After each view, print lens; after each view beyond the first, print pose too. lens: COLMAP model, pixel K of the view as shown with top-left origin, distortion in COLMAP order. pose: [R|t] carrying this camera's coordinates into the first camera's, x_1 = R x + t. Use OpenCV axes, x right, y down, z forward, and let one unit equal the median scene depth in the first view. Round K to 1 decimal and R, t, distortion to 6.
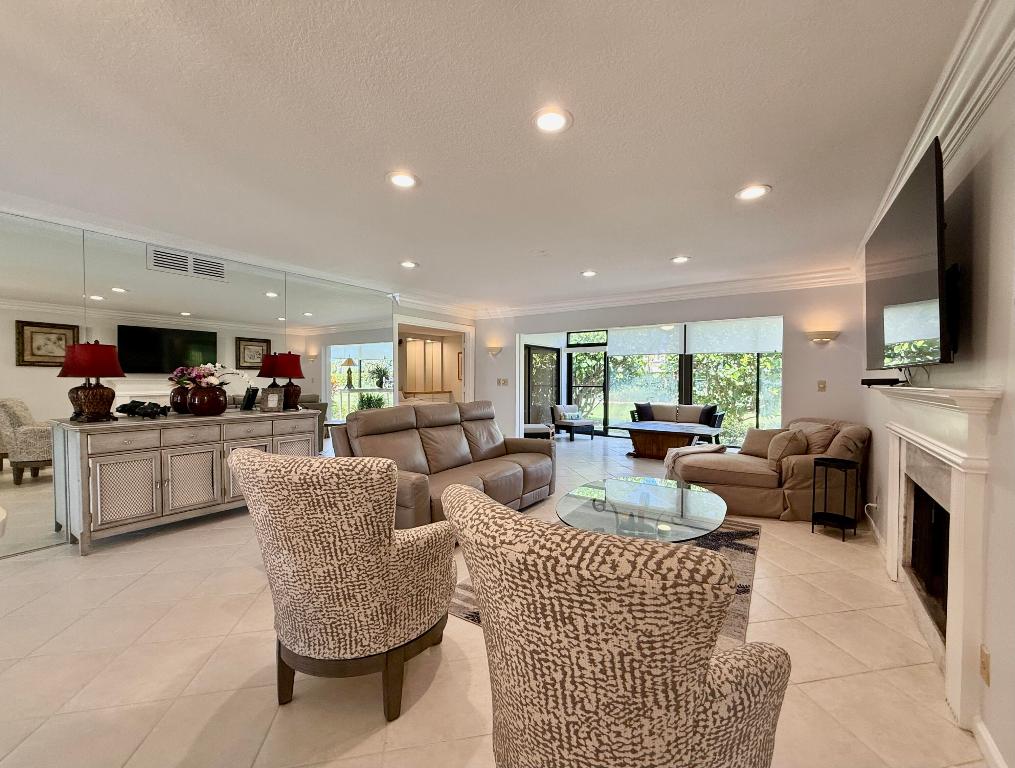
lens RADIAL K [[410.7, 0, 507.5], [0, 410.7, 384.0], [0, 0, 1]] dist [-0.000226, -0.000005]
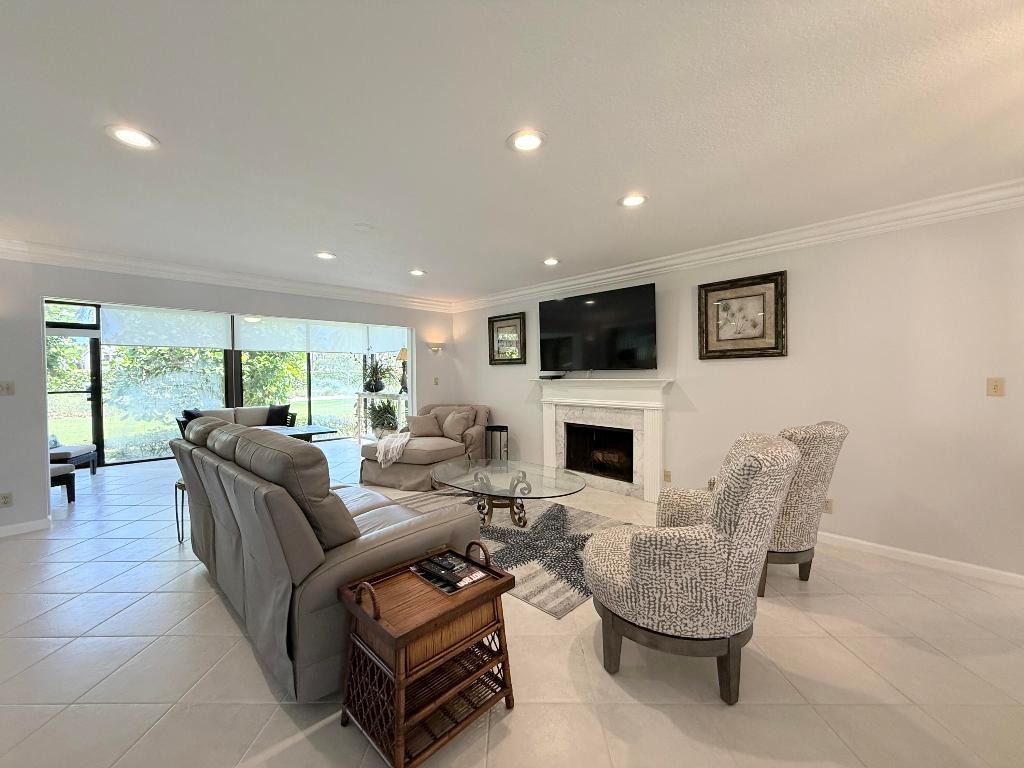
lens RADIAL K [[404.5, 0, 512.0], [0, 404.5, 384.0], [0, 0, 1]] dist [0.000628, -0.000167]
pose [[0.186411, -0.030594, 0.981995, -0.276018], [0.022249, 0.999390, 0.026912, -0.007959], [-0.982220, 0.016832, 0.186978, 0.228612]]
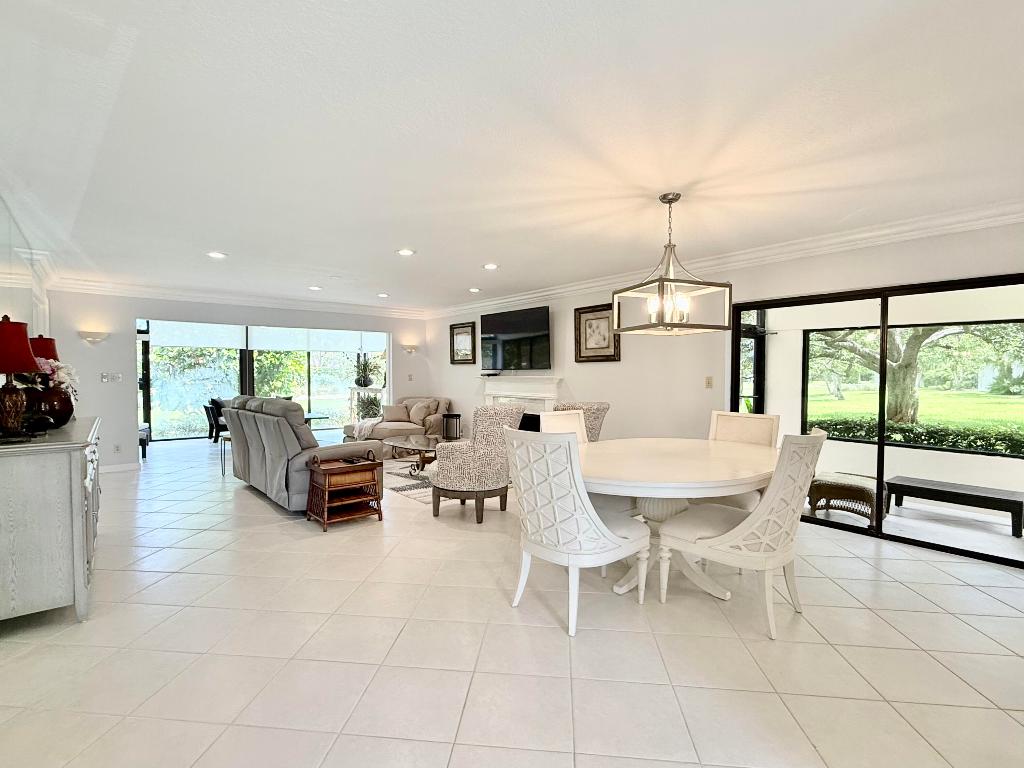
lens RADIAL K [[487.9, 0, 512.0], [0, 487.9, 384.0], [0, 0, 1]] dist [-0.002834, -0.000039]
pose [[0.269751, -0.028241, 0.962516, -0.516155], [0.013498, 0.999583, 0.025546, -0.006145], [-0.962835, 0.006101, 0.270020, 0.021101]]
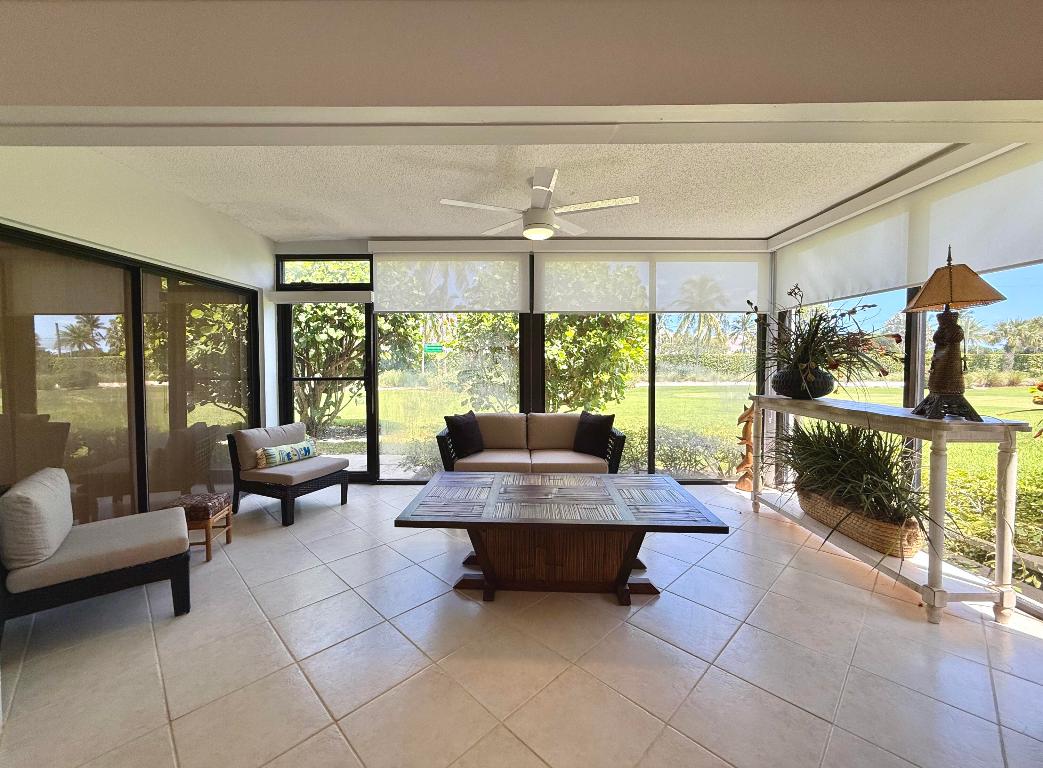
lens RADIAL K [[426.0, 0, 522.6], [0, 426.0, 369.2], [0, 0, 1]] dist [-0.001054, -0.000047]
pose [[0.815491, -0.021016, 0.578388, 0.100668], [0.016240, 0.999778, 0.013430, -0.007889], [-0.578542, -0.001559, 0.815651, 0.512854]]
